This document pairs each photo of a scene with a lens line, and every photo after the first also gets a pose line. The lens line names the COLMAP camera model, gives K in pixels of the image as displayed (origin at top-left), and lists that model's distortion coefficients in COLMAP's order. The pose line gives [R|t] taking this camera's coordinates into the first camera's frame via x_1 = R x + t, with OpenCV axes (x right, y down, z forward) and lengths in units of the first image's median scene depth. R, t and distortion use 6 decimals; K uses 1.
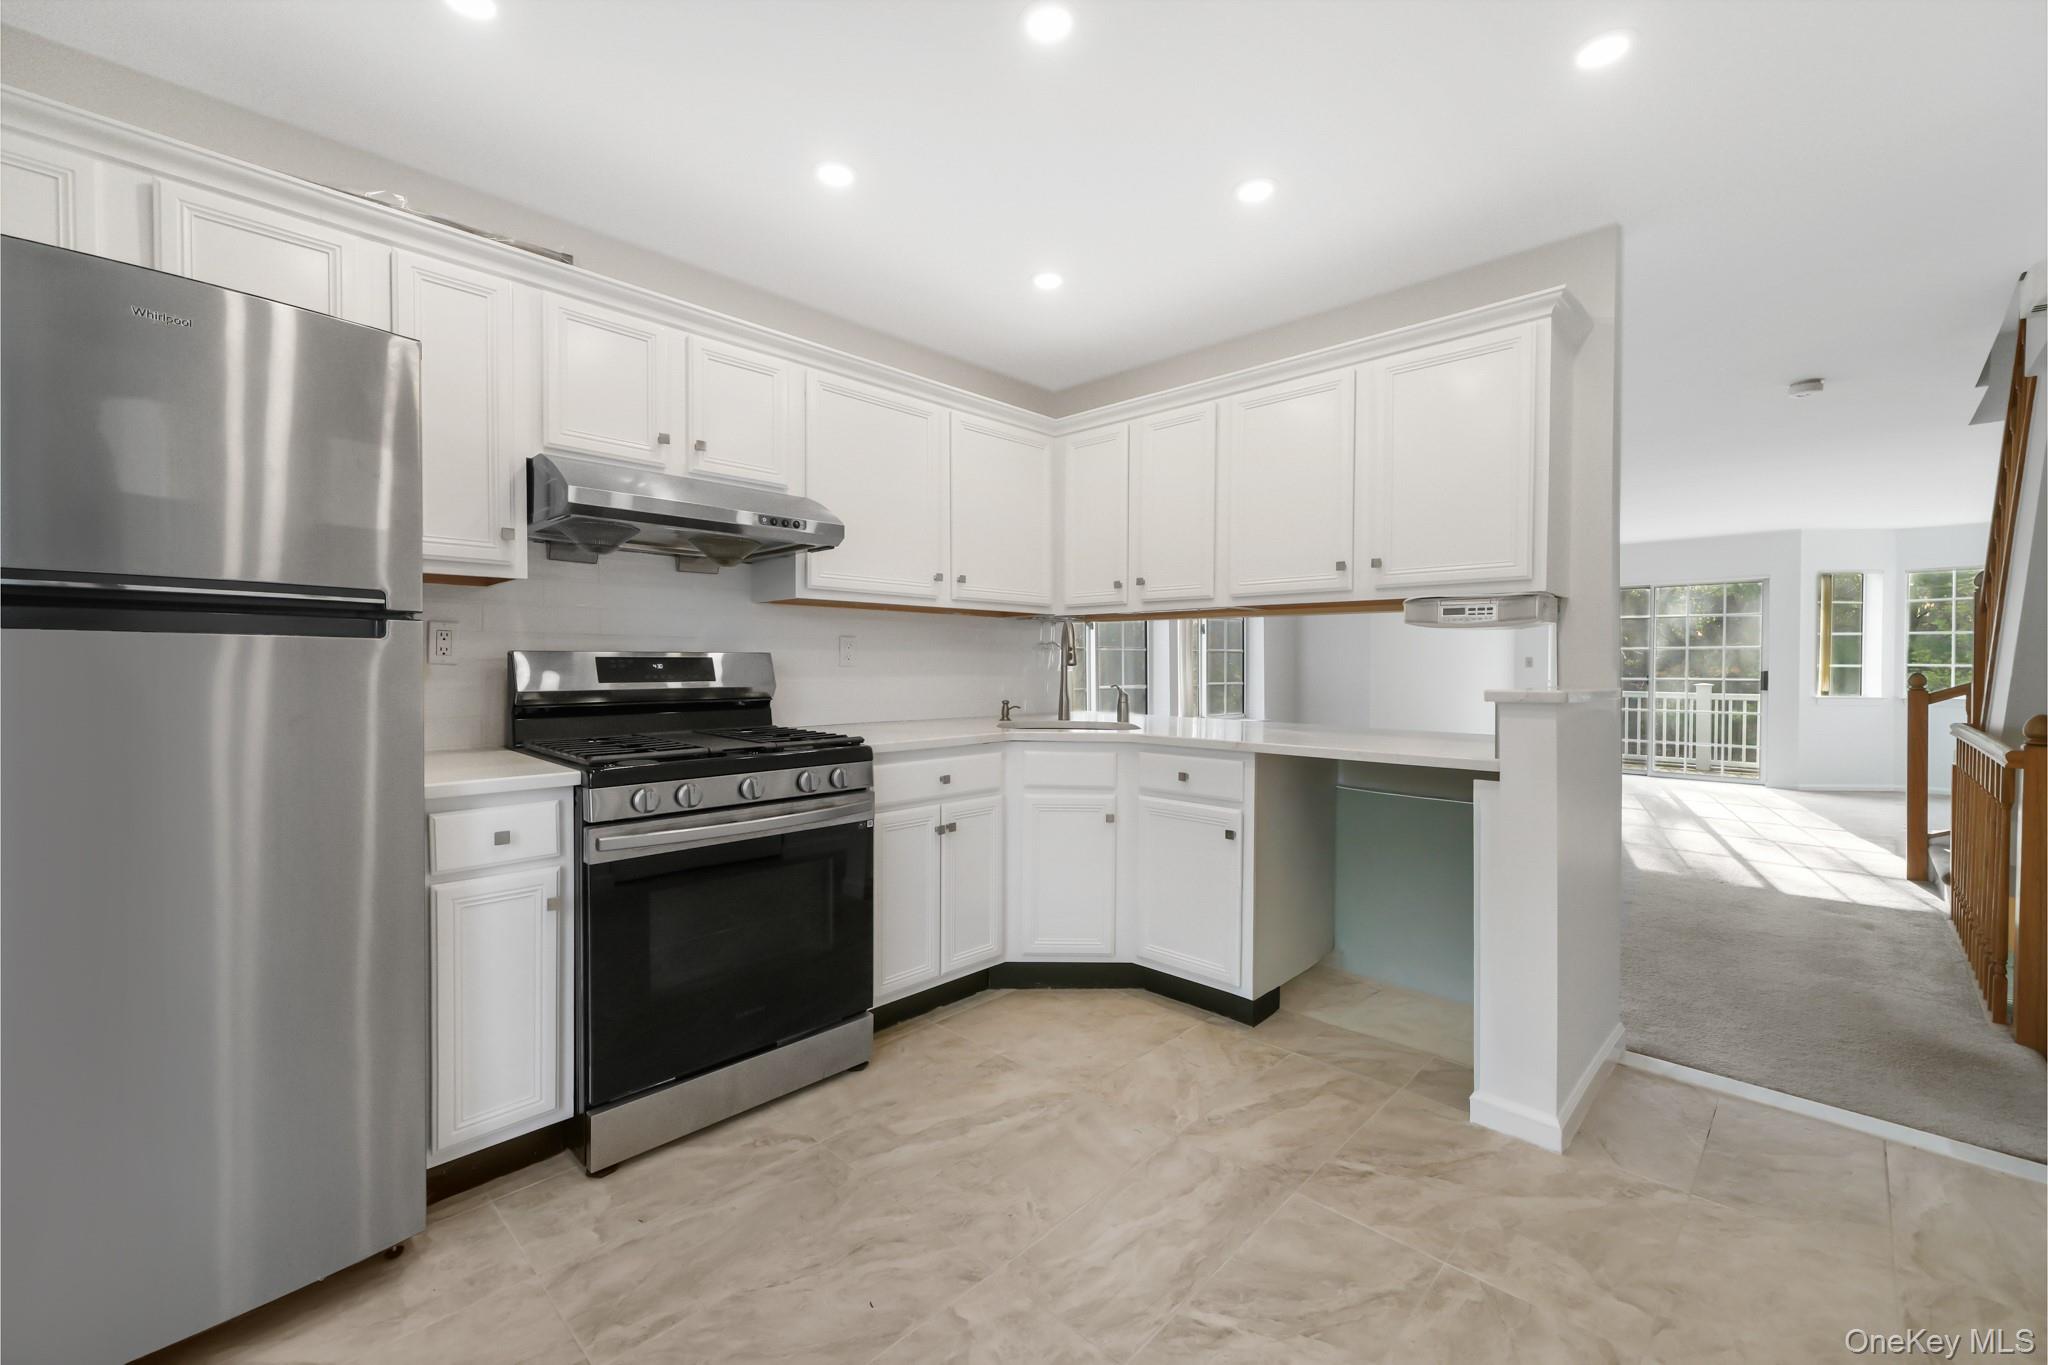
lens RADIAL K [[825.9, 0, 986.6], [0, 825.9, 687.4], [0, 0, 1]] dist [-0.001017, -0.000032]
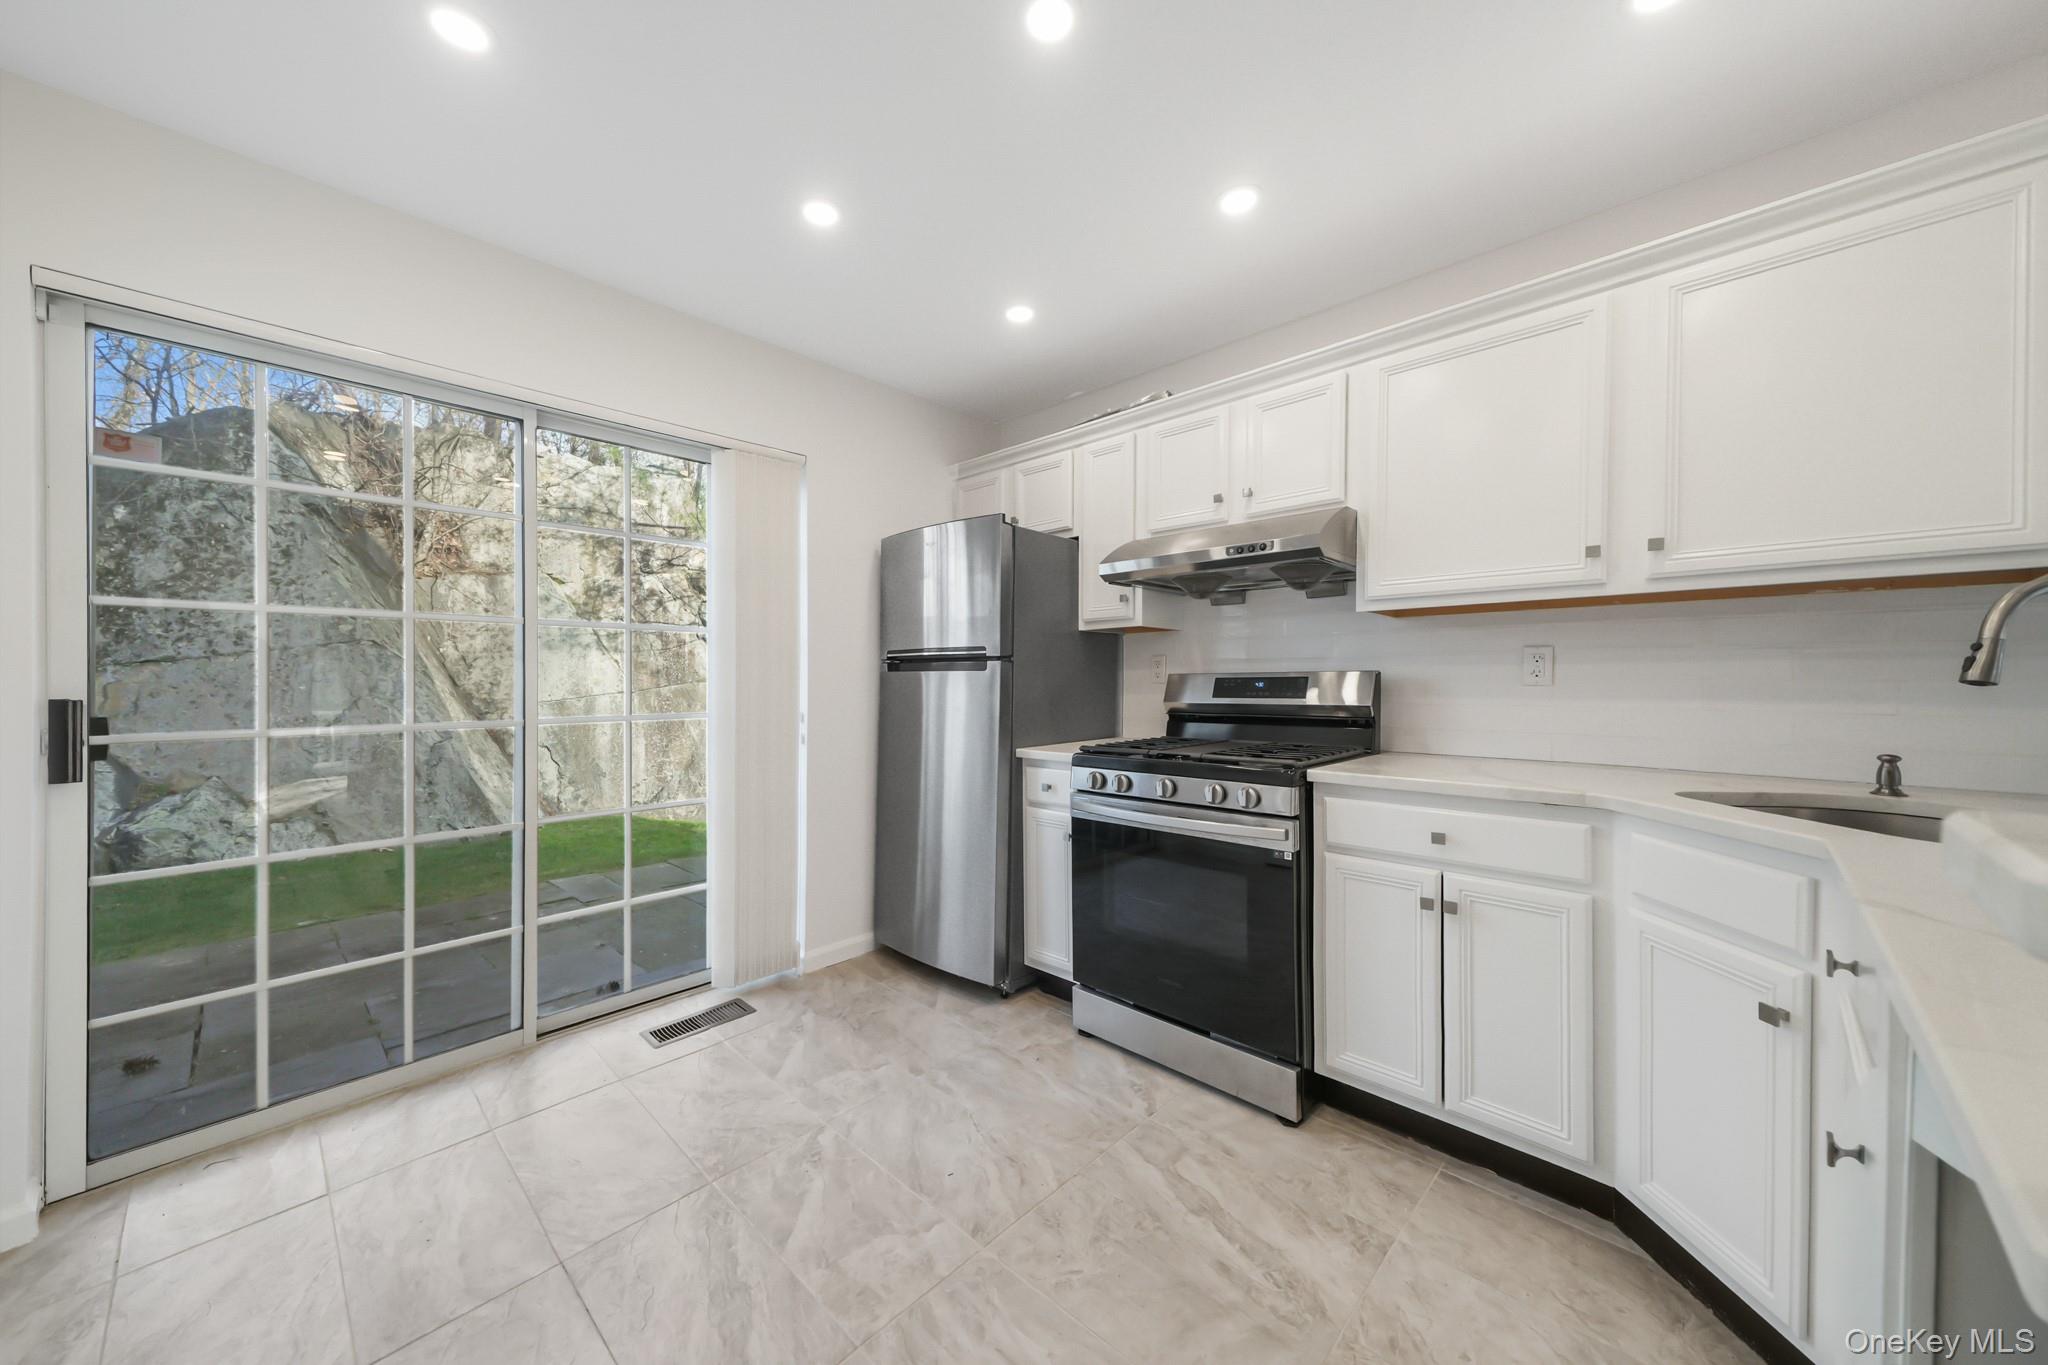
lens RADIAL K [[713.6, 0, 1024.0], [0, 713.6, 682.5], [0, 0, 1]] dist [0.023699, 0.000056]
pose [[0.041408, -0.003115, -0.999137, 0.631335], [-0.025874, 0.999656, -0.004189, -0.017100], [0.998807, 0.026025, 0.041313, 0.656473]]
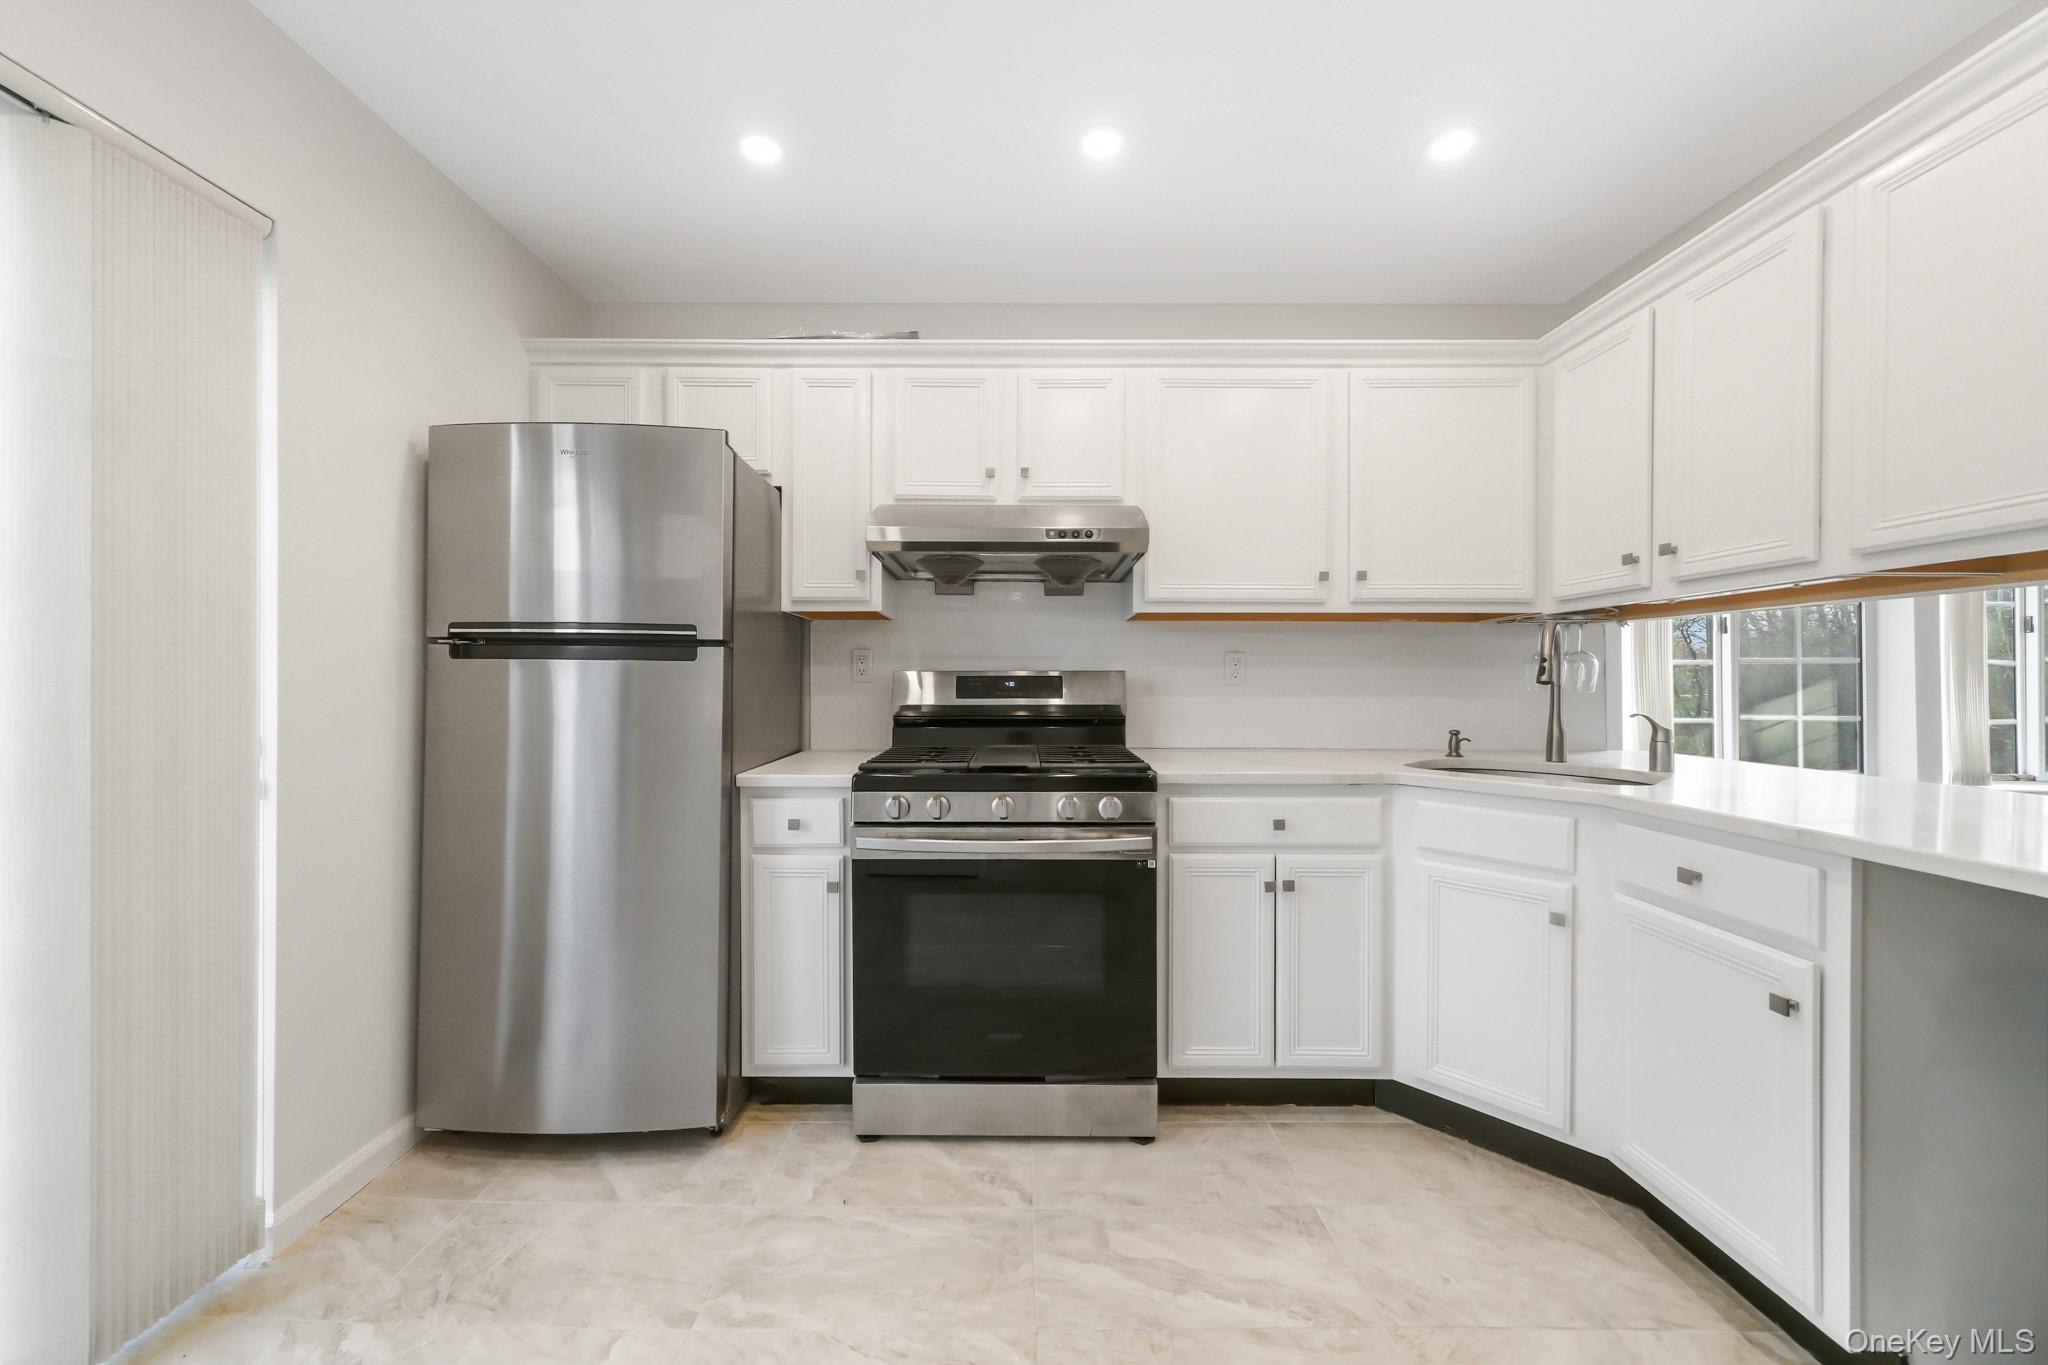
lens RADIAL K [[718.5, 0, 1008.0], [0, 718.5, 692.0], [0, 0, 1]] dist [0.000063, 0.000175]
pose [[0.713585, 0.007196, -0.700532, 0.273981], [-0.020571, 0.999731, -0.010685, -0.005140], [0.700267, 0.022036, 0.713541, 0.341348]]
